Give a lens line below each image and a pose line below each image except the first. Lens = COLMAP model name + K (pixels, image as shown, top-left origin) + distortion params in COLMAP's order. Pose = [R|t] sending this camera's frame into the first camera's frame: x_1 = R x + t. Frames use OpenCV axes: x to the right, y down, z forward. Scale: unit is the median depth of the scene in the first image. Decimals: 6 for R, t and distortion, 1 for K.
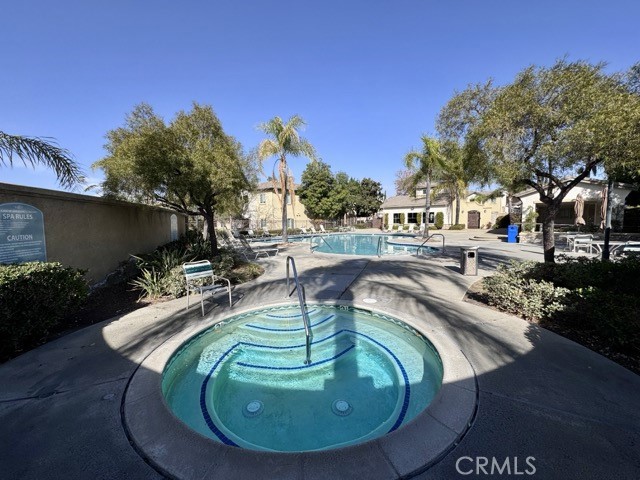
lens RADIAL K [[256.1, 0, 320.0], [0, 256.1, 240.0], [0, 0, 1]] dist [-0.002814, -0.000170]
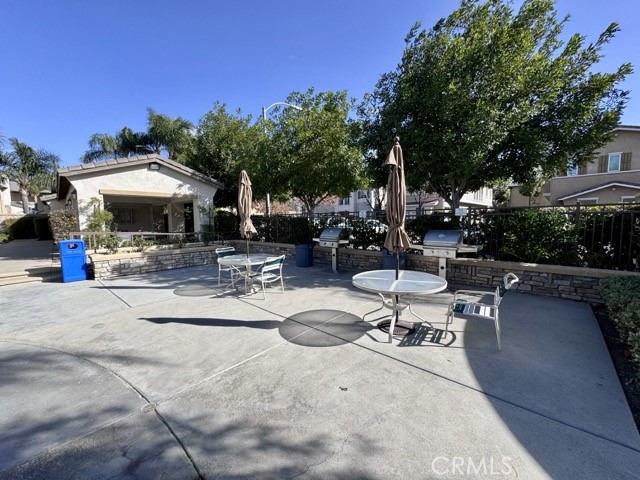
lens RADIAL K [[256.1, 0, 320.0], [0, 256.1, 240.0], [0, 0, 1]] dist [-0.002814, -0.000170]
pose [[0.054560, -0.062189, 0.996572, 0.335307], [0.088167, 0.994460, 0.057230, -0.039800], [-0.994610, 0.084742, 0.059741, 0.529223]]
